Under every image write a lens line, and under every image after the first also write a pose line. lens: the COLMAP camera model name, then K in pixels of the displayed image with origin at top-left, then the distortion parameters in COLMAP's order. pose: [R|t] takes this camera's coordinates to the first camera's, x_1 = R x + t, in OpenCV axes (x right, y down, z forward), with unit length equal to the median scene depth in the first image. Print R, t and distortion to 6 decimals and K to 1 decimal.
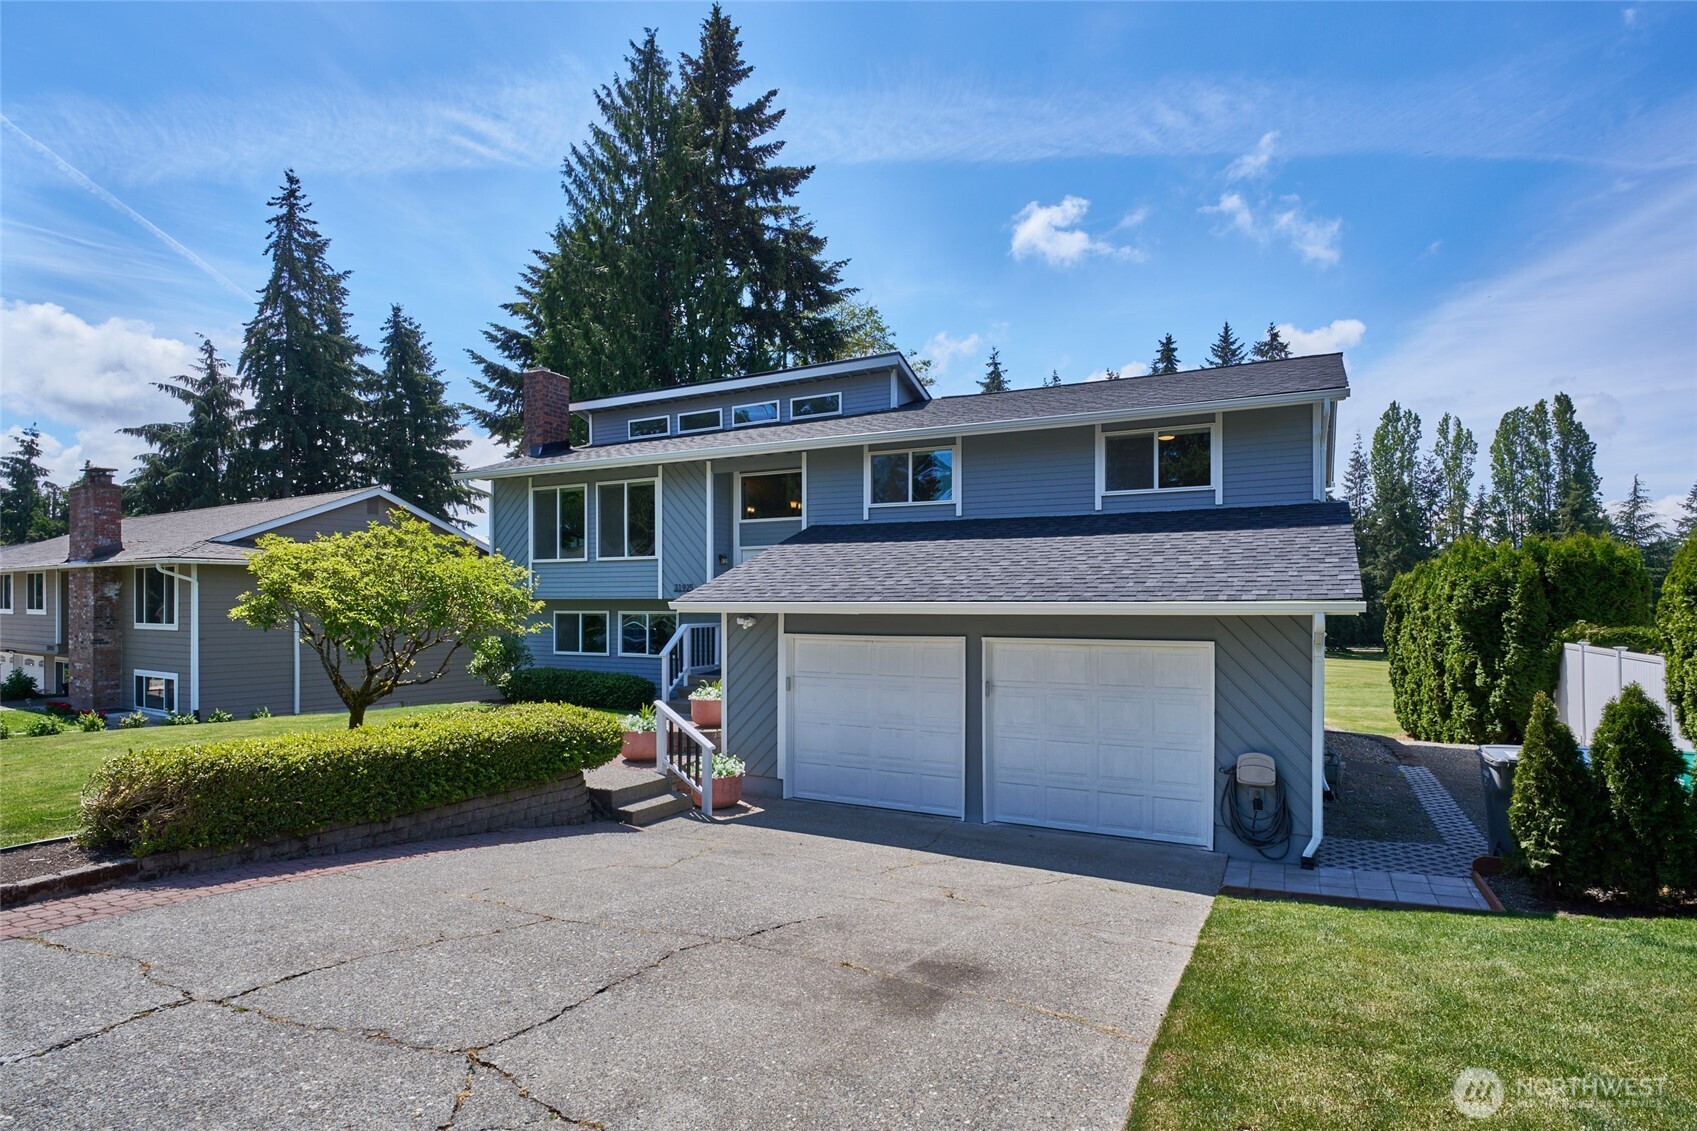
lens RADIAL K [[885.1, 0, 847.3], [0, 885.1, 607.2], [0, 0, 1]] dist [-0.002211, 0.000451]
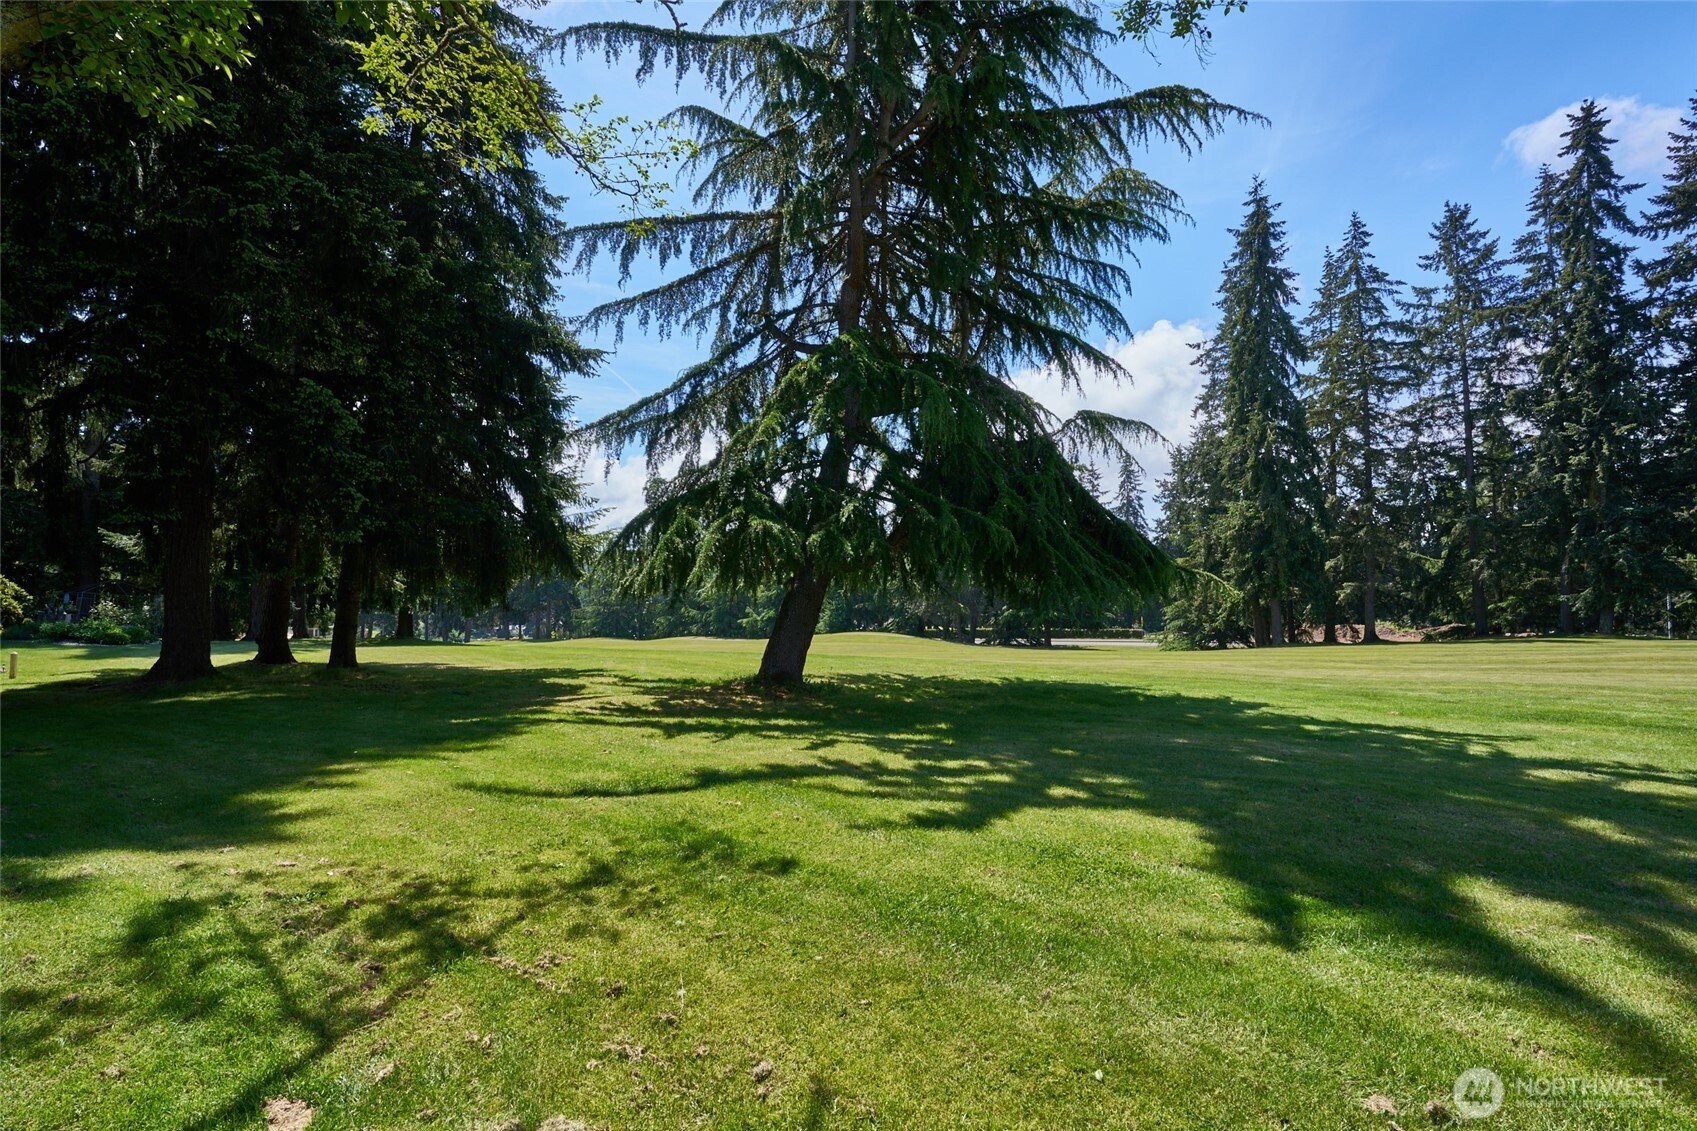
lens RADIAL K [[788.4, 0, 849.7], [0, 788.4, 567.8], [0, 0, 1]] dist [0.000581, 0.000380]
pose [[0.967742, -0.014555, -0.251524, 0.111147], [0.000160, 0.998365, -0.057157, 0.166351], [0.251945, 0.055273, 0.966162, 2.271975]]
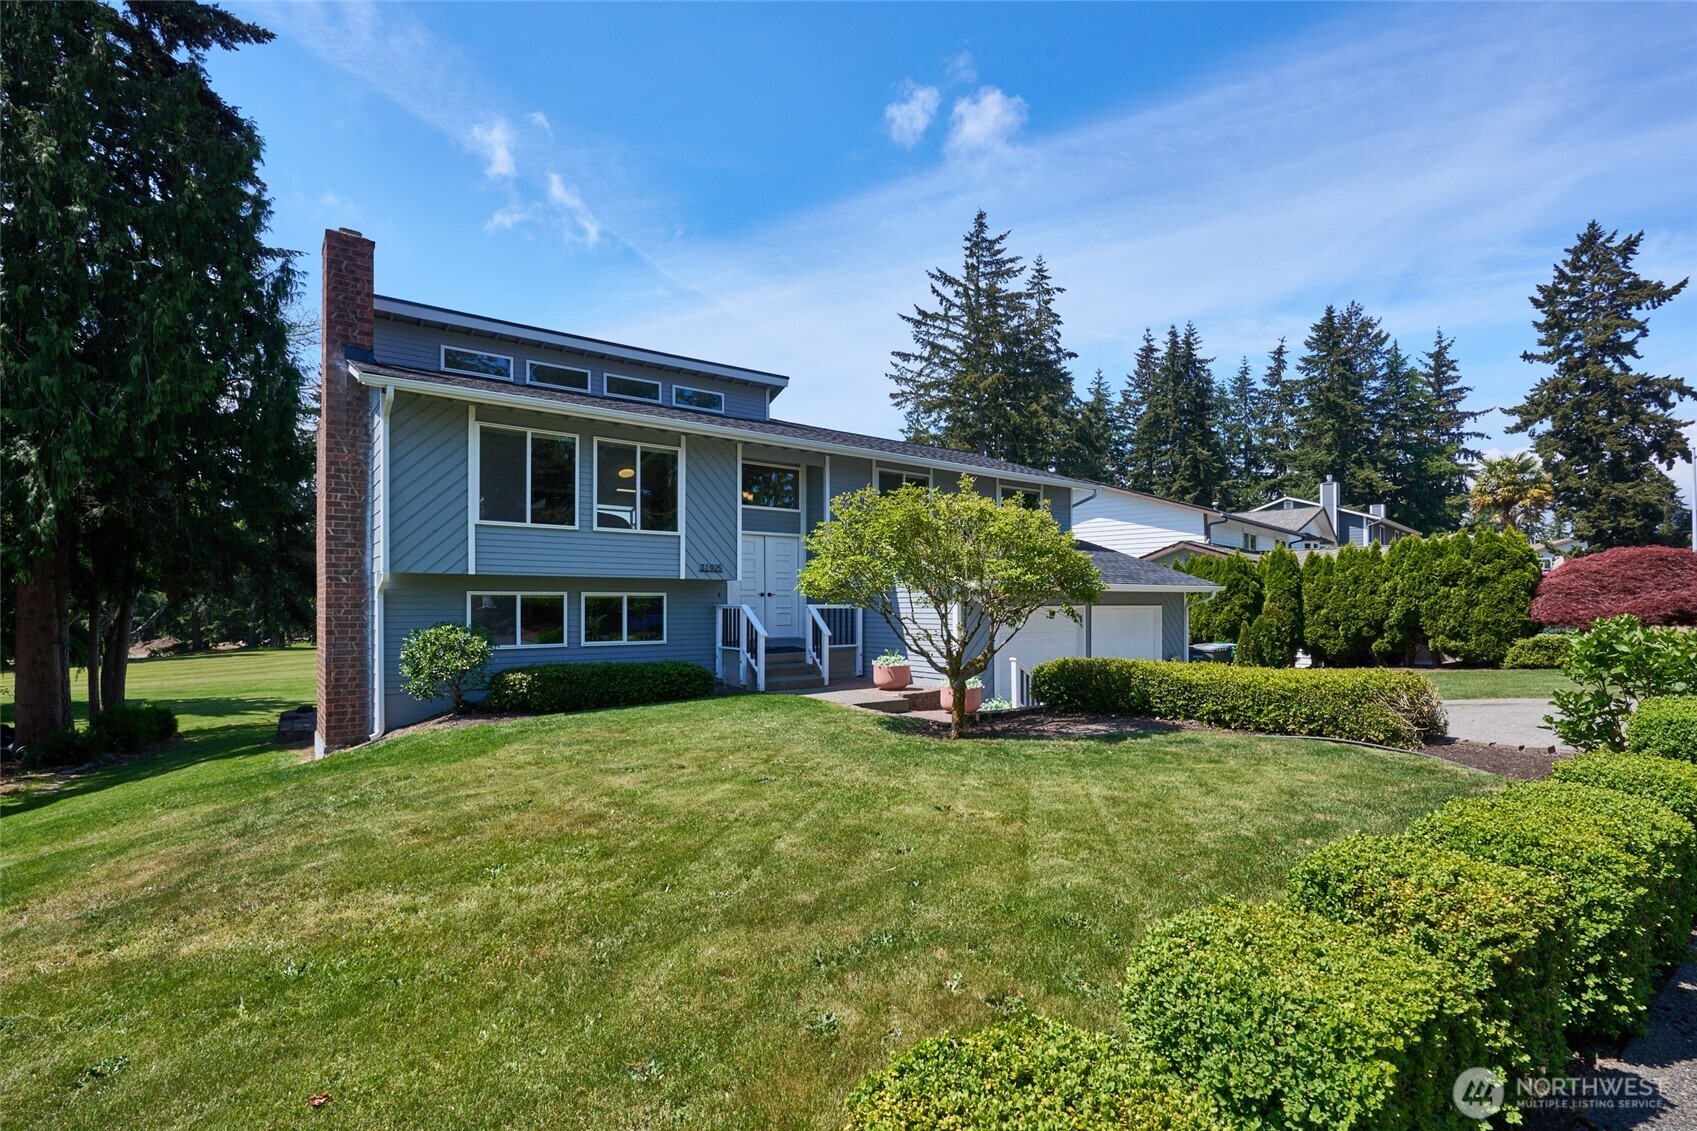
lens RADIAL K [[785.5, 0, 849.1], [0, 785.5, 605.3], [0, 0, 1]] dist [-0.001841, 0.001290]
pose [[0.421684, -0.000468, 0.906743, -0.854139], [0.006629, 0.999975, -0.002567, 0.021022], [-0.906718, 0.007093, 0.421677, 0.475607]]
